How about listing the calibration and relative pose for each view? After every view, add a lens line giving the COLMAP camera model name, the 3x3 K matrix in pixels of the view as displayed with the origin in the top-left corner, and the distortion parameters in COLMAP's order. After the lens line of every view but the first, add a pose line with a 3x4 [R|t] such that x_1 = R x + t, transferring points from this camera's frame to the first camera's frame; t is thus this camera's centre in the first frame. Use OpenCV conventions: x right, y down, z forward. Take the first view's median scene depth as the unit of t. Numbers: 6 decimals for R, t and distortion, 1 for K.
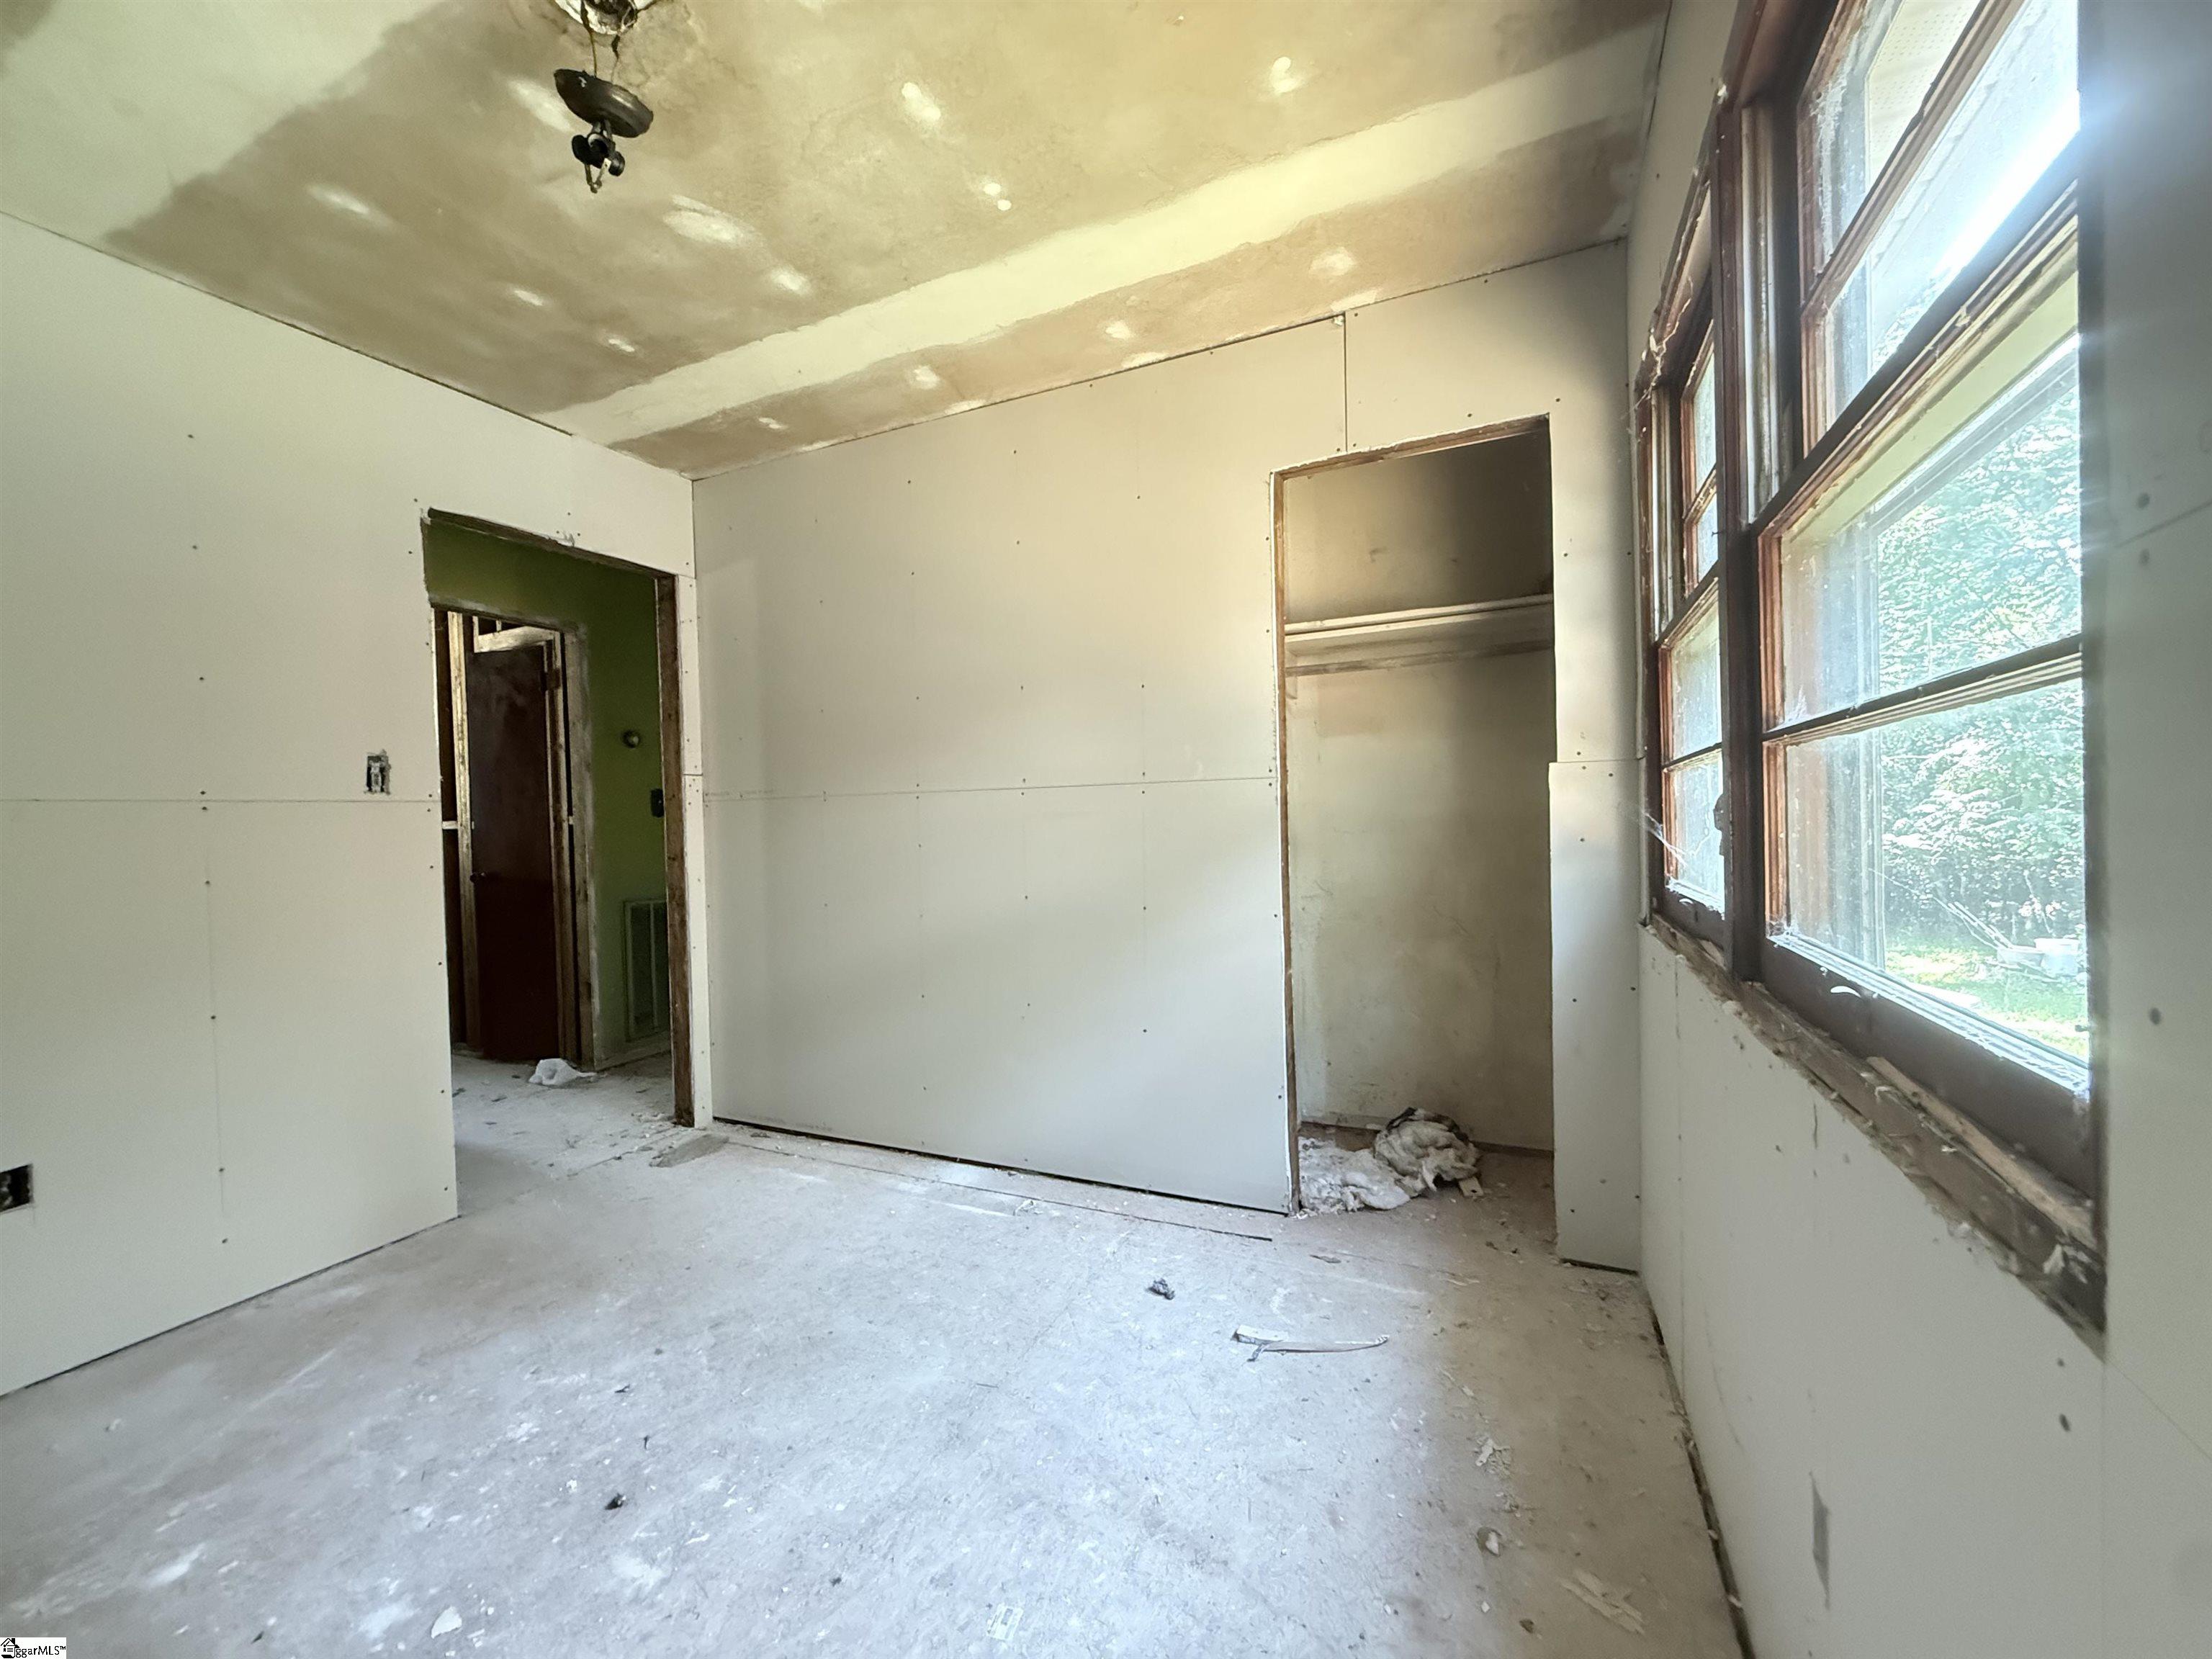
lens RADIAL K [[883.9, 0, 1100.5], [0, 883.9, 831.4], [0, 0, 1]] dist [-0.000293, 0.000343]
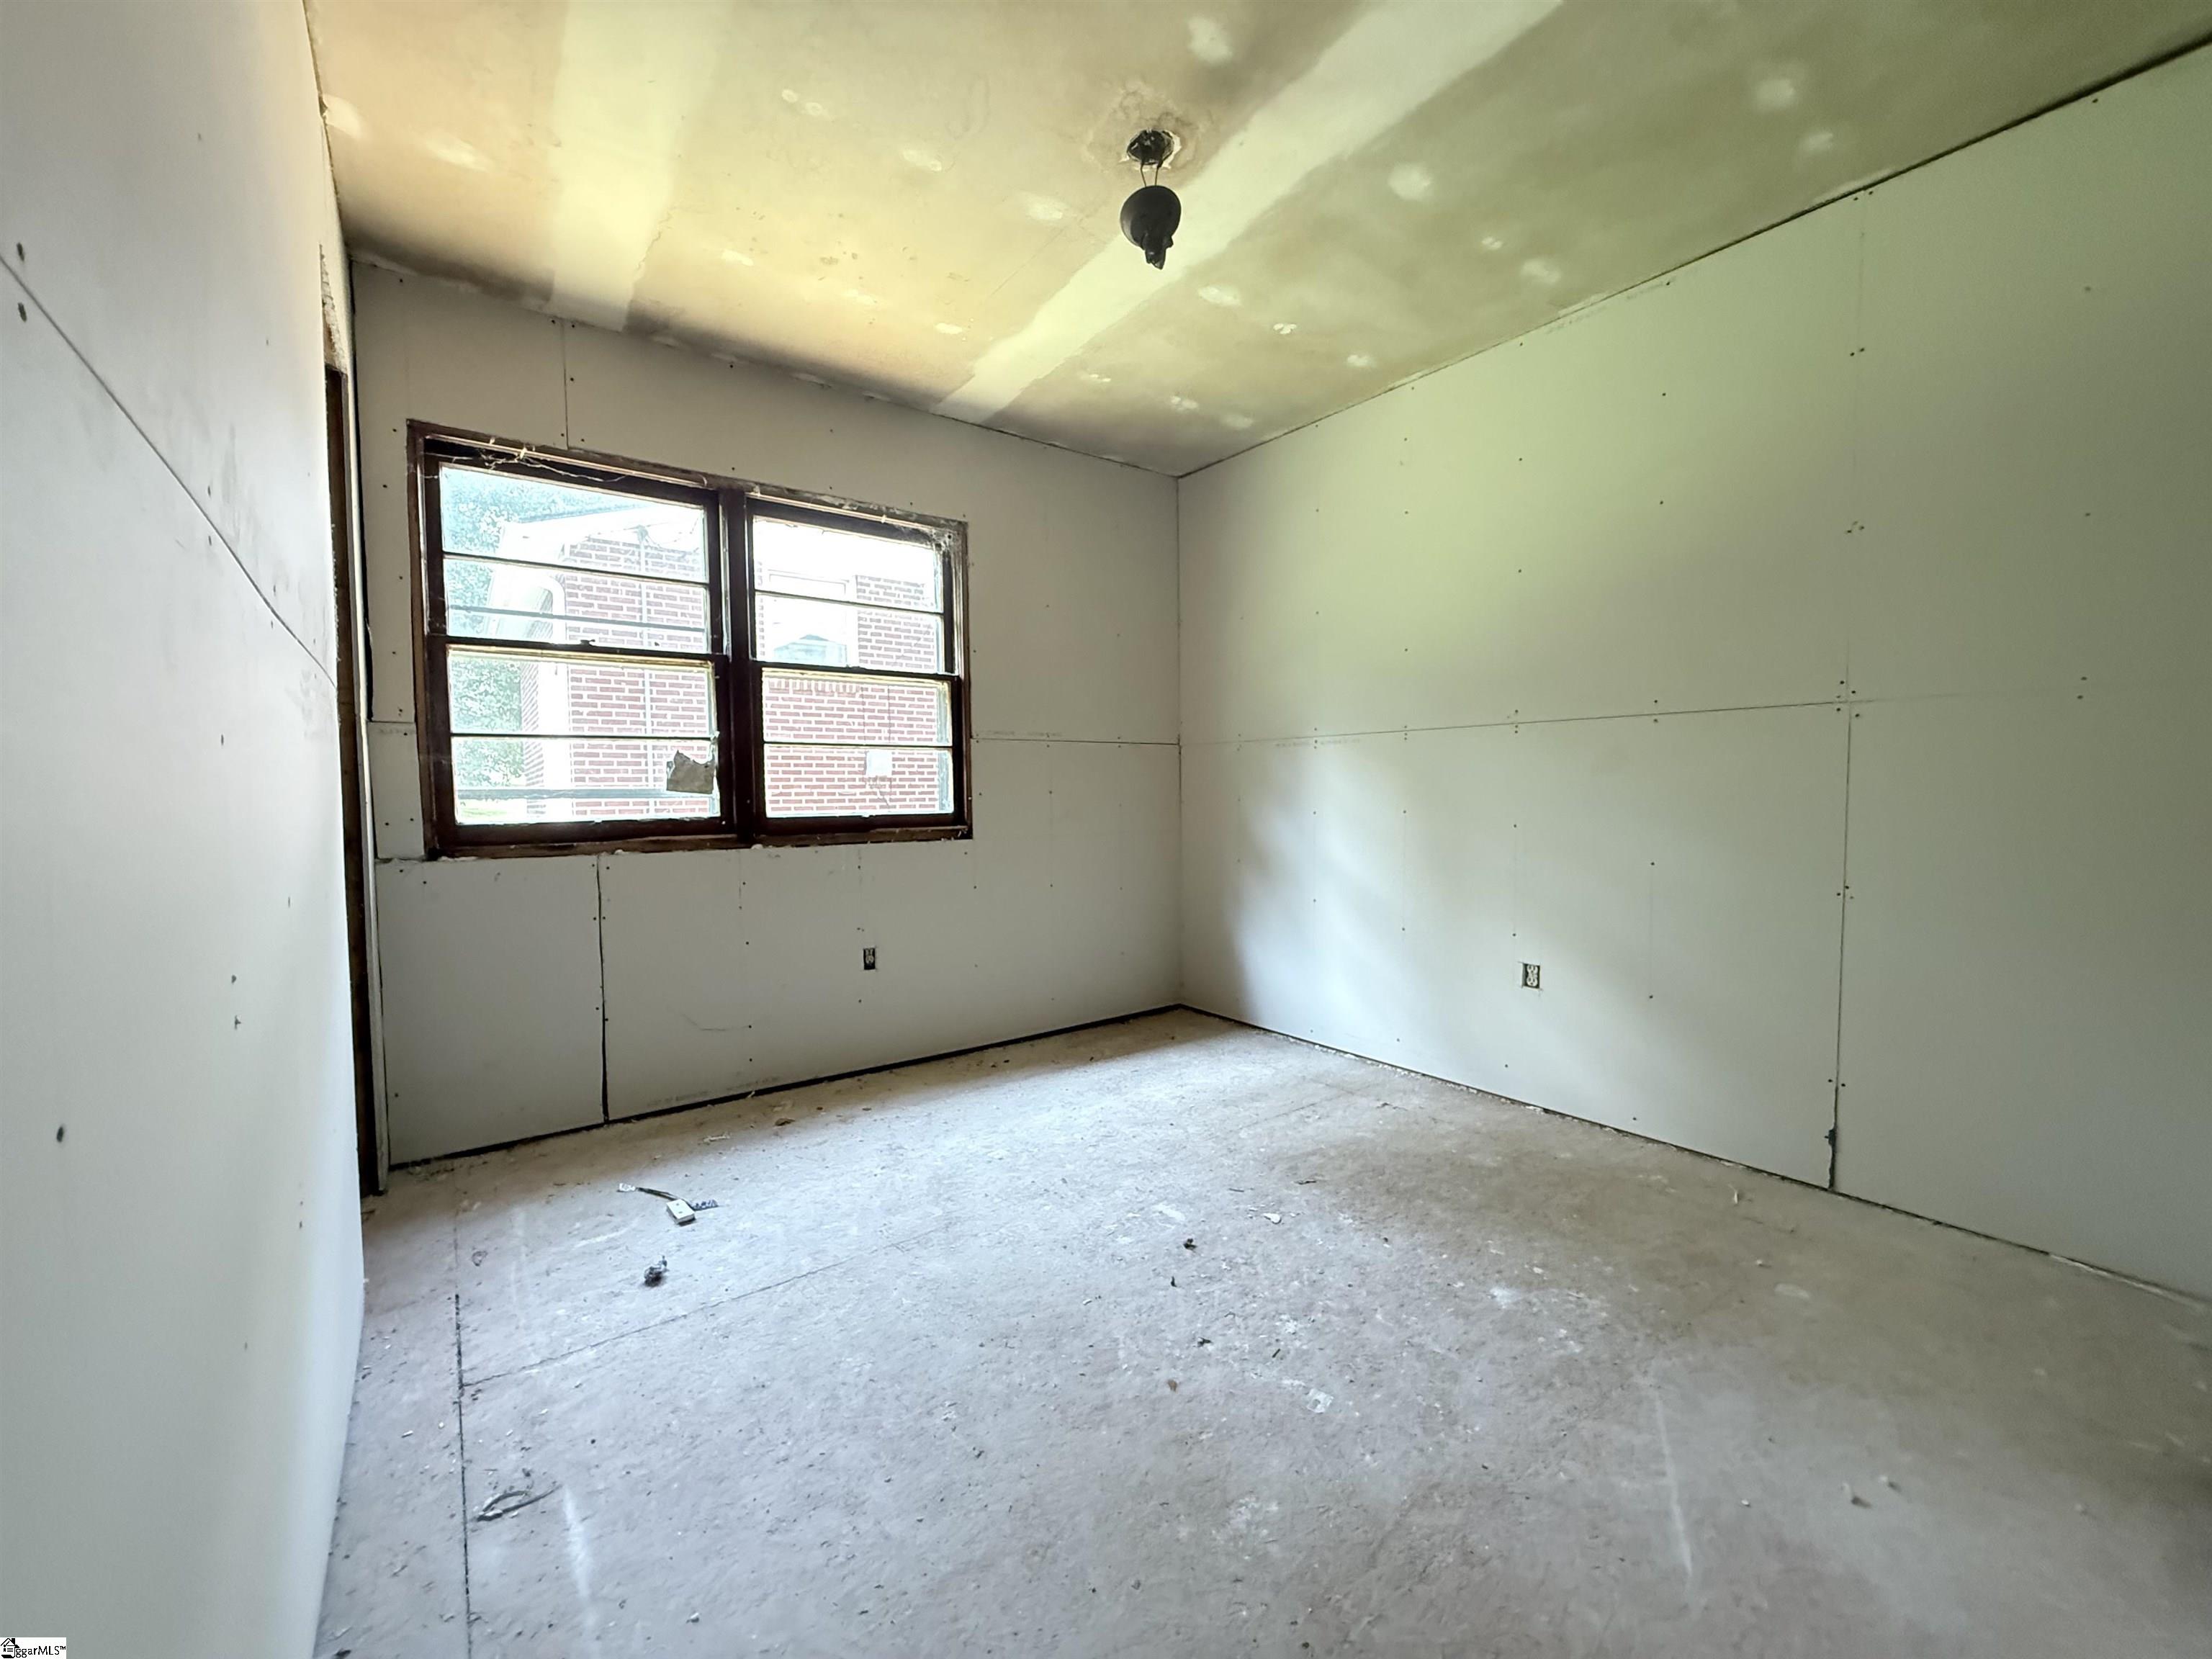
lens RADIAL K [[883.9, 0, 1100.5], [0, 883.9, 831.4], [0, 0, 1]] dist [-0.000293, 0.000343]
pose [[-0.881404, 0.022565, 0.471824, -0.940922], [0.044265, 0.998409, 0.034940, 0.077529], [-0.470285, 0.051681, -0.881000, 1.933954]]
